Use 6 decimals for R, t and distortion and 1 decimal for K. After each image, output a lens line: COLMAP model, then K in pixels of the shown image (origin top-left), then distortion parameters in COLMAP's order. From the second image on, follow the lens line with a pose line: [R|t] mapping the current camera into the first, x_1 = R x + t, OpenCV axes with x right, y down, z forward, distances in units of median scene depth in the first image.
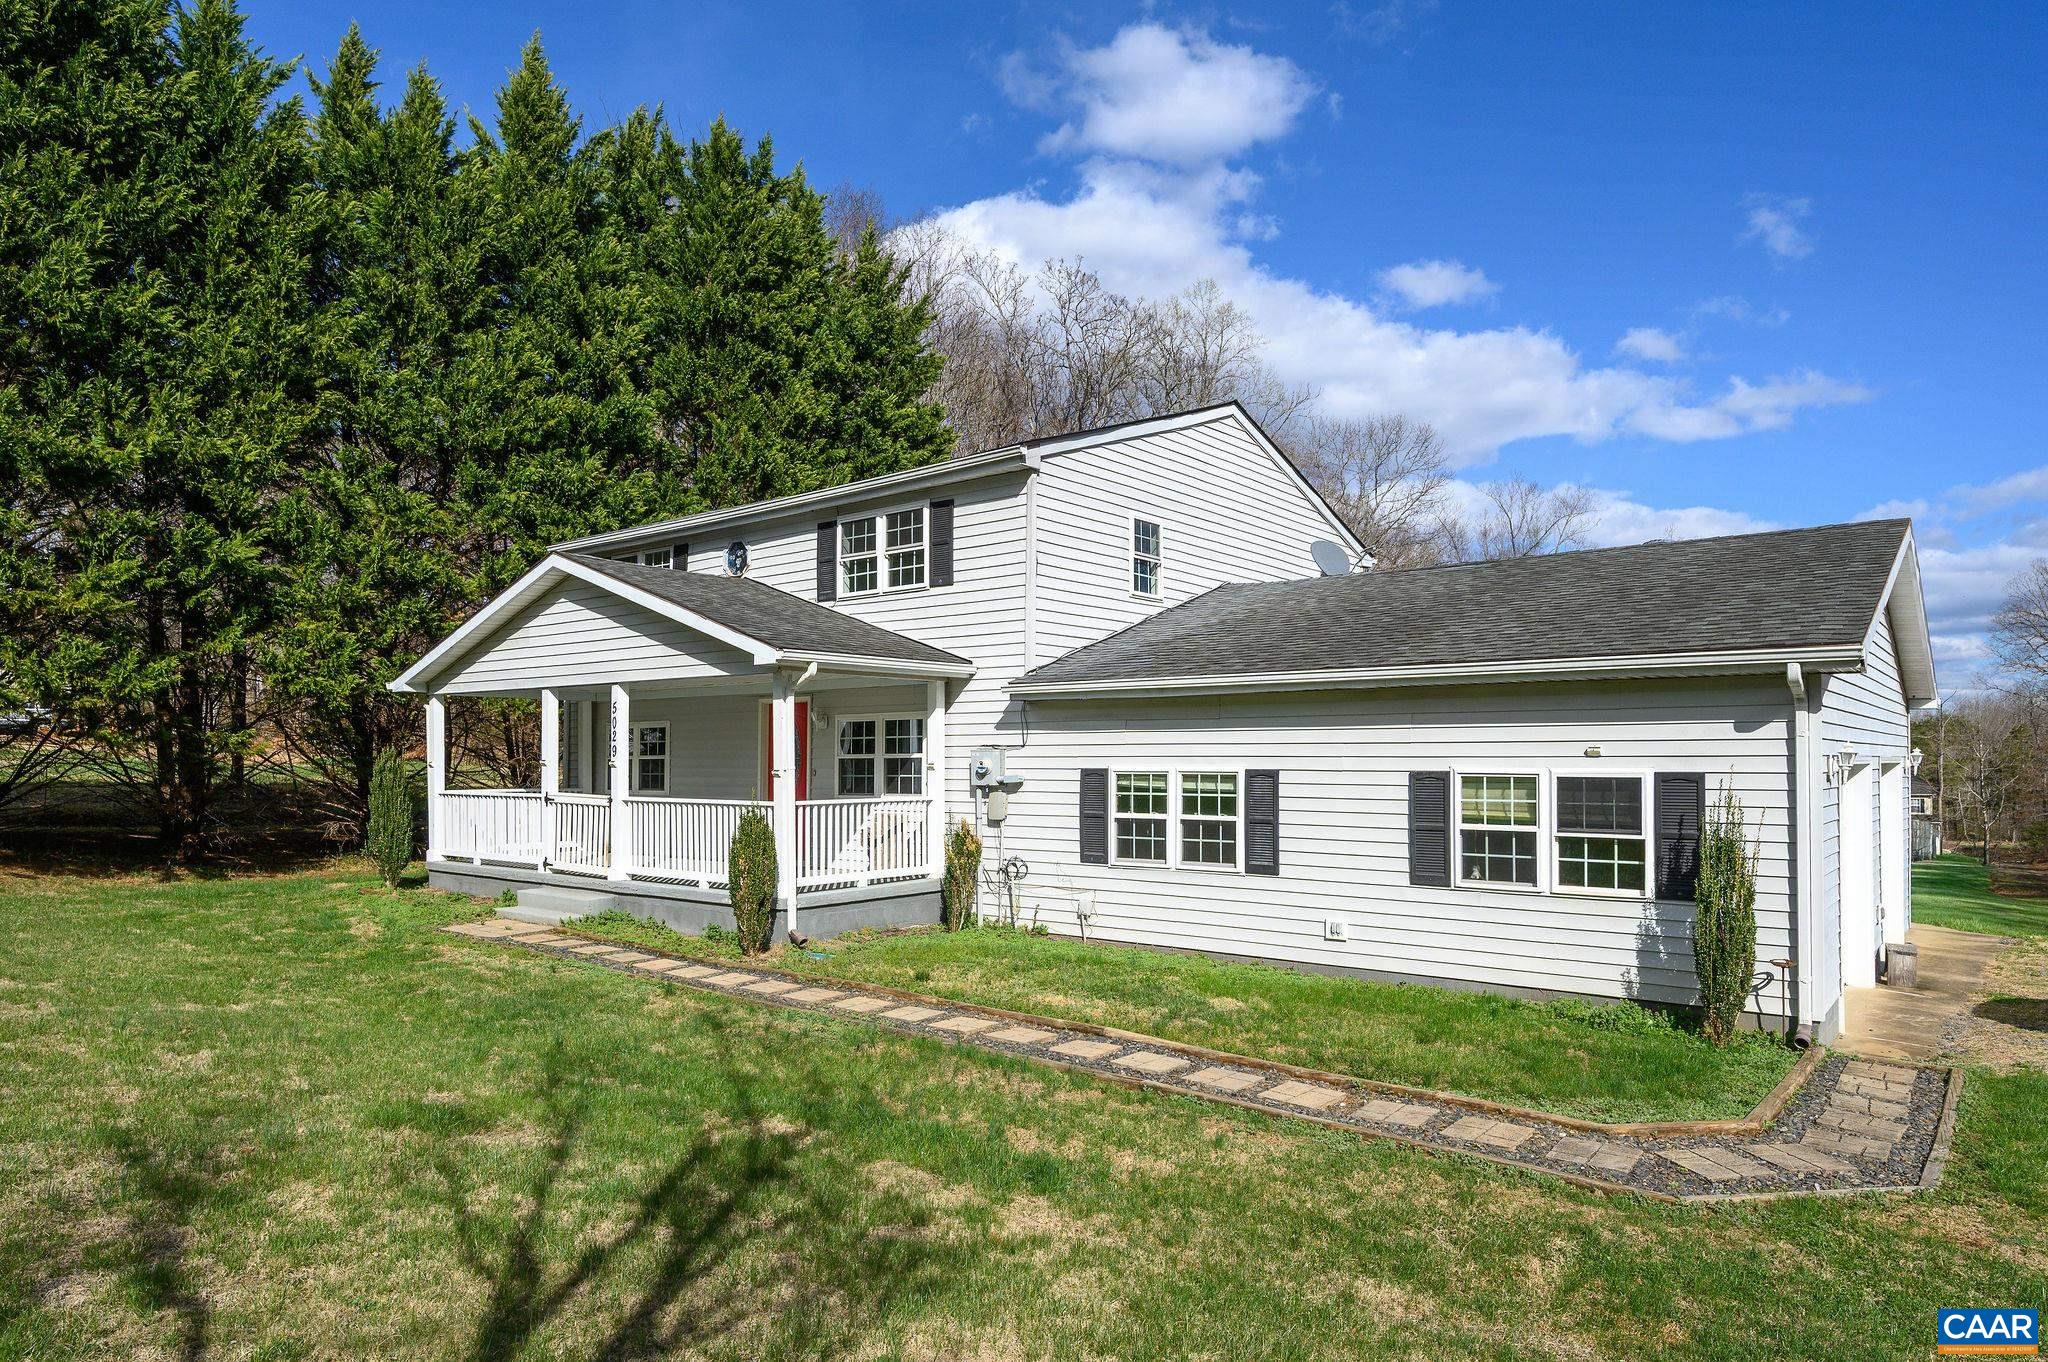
lens RADIAL K [[1241.0, 0, 1026.2], [0, 1241.0, 754.5], [0, 0, 1]] dist [0.000377, 0.000190]
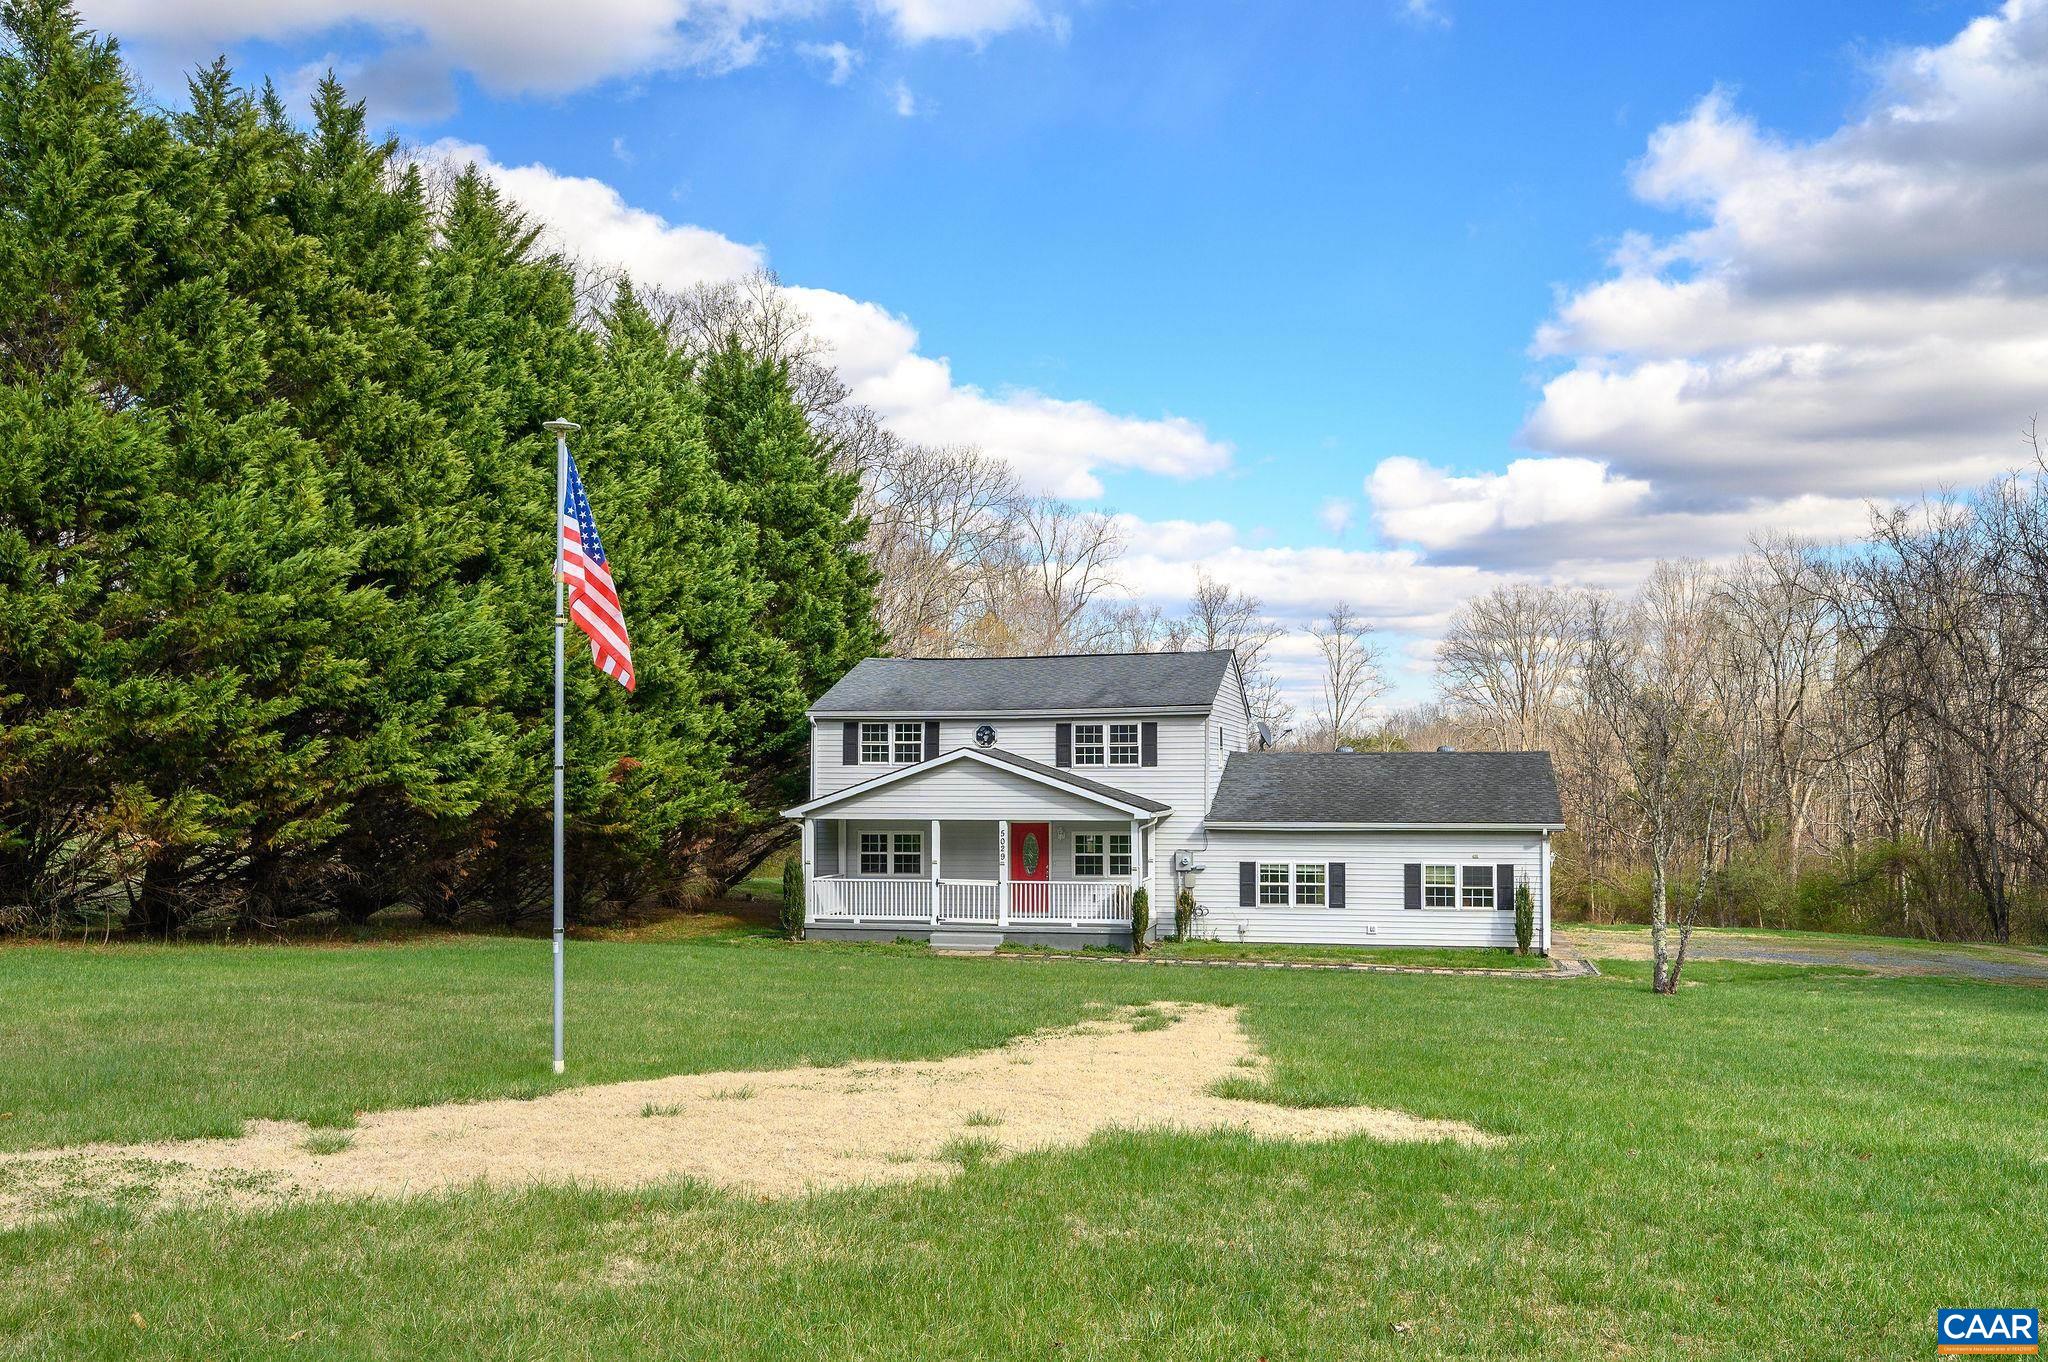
lens RADIAL K [[1767.4, 0, 1061.4], [0, 1767.4, 791.1], [0, 0, 1]] dist [0.002821, -0.002375]
pose [[0.887070, -0.006271, 0.461592, -1.613640], [-0.000937, 0.999881, 0.015384, -0.154989], [-0.461634, -0.014079, 0.886959, -1.519140]]
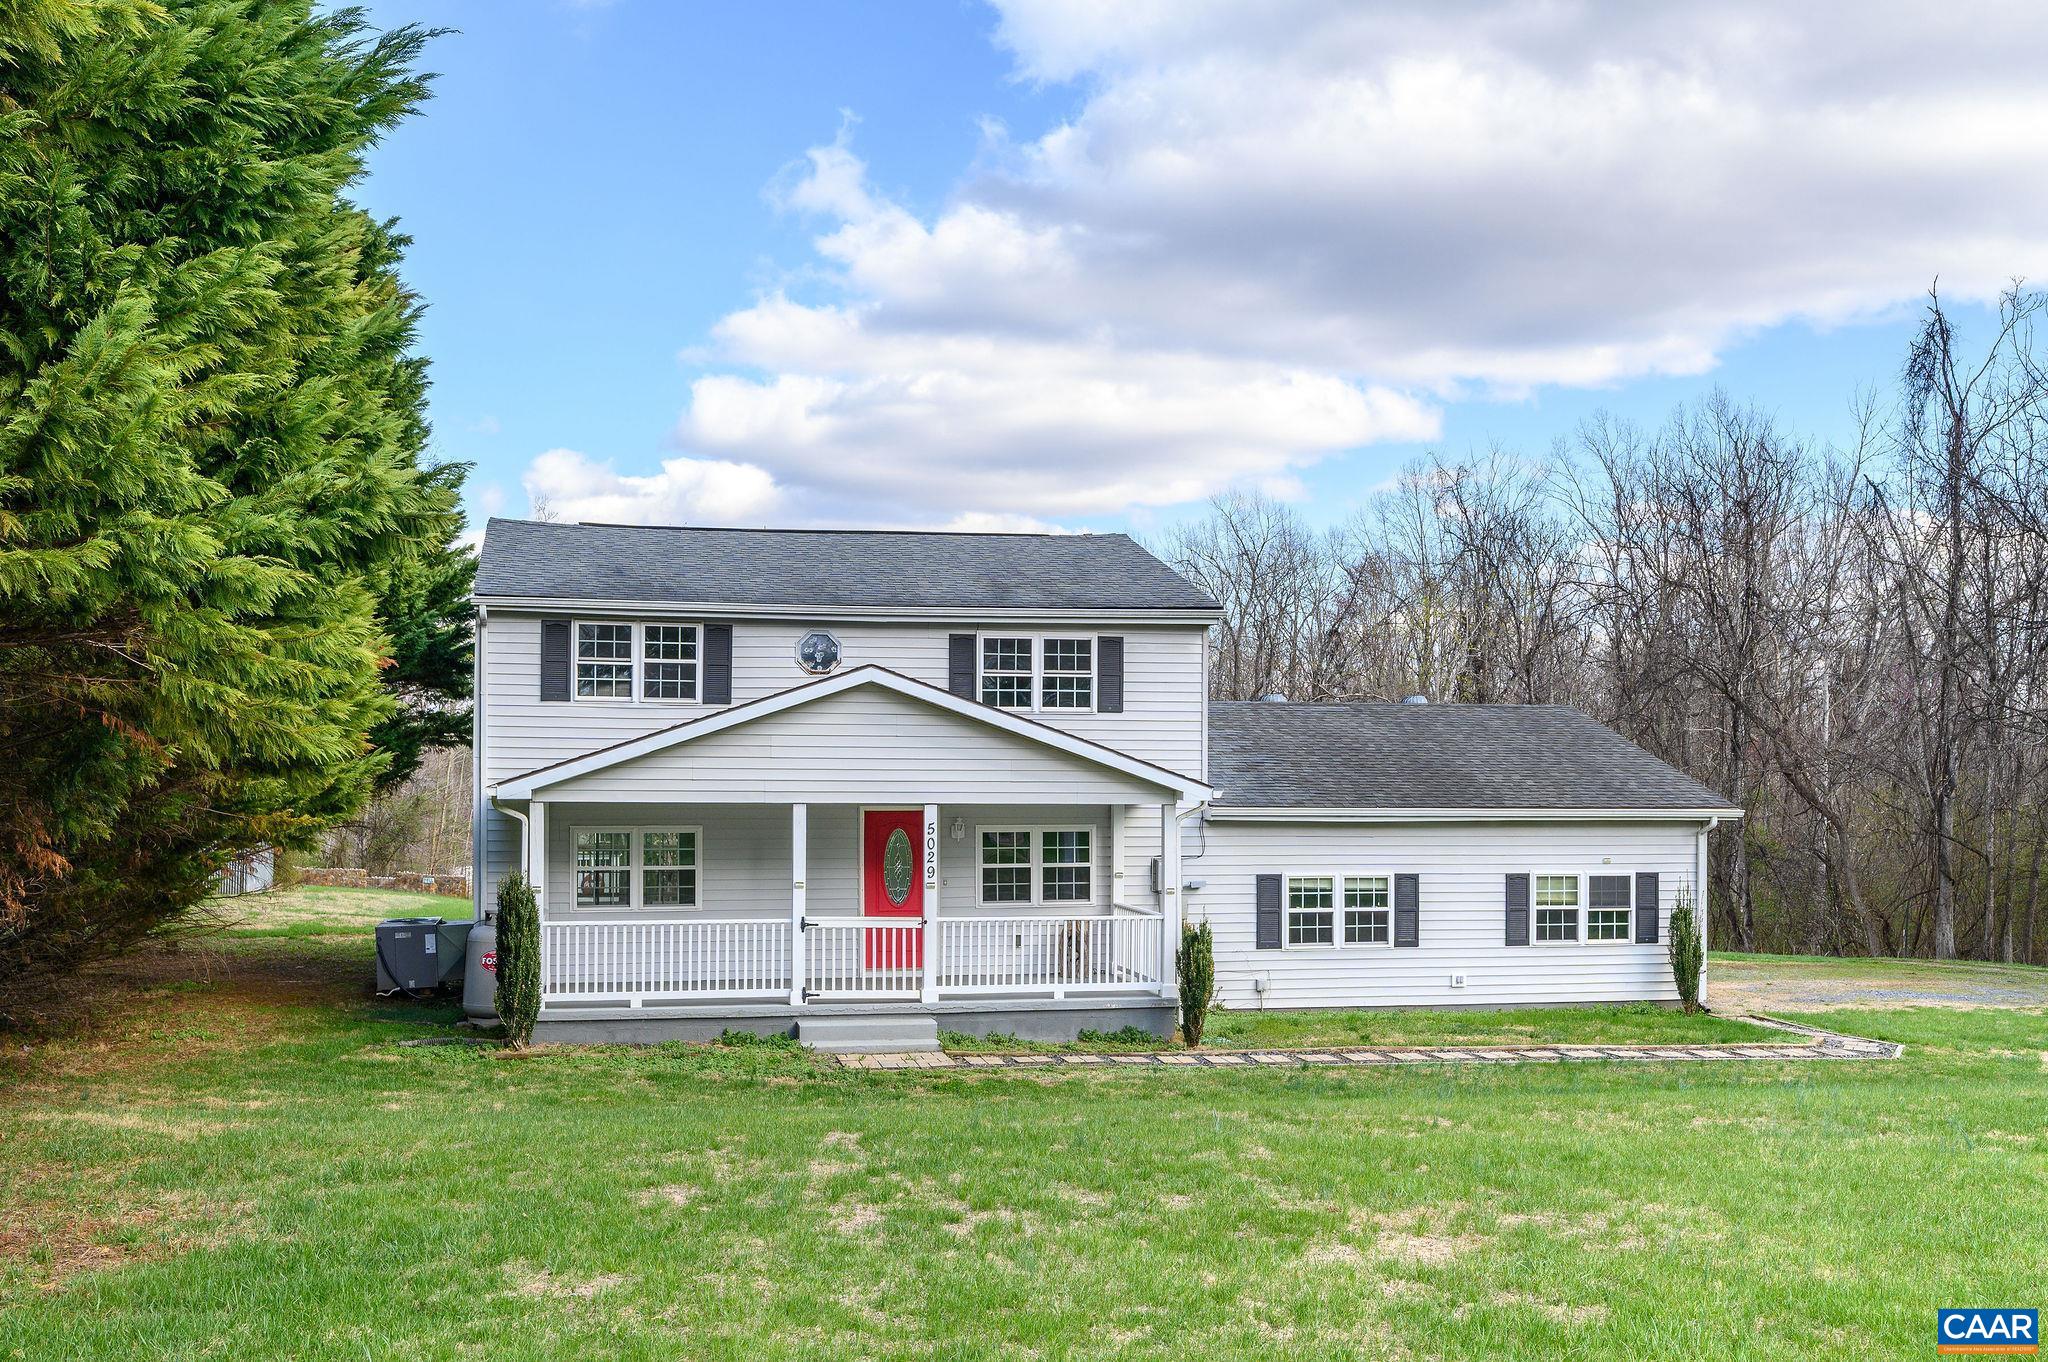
lens RADIAL K [[1863.3, 0, 1020.0], [0, 1863.3, 800.1], [0, 0, 1]] dist [0.001844, 0.003978]
pose [[0.623610, -0.009174, 0.781682, -1.586792], [-0.010215, 0.999750, 0.019883, -0.099540], [-0.781669, -0.020384, 0.623360, 0.017026]]
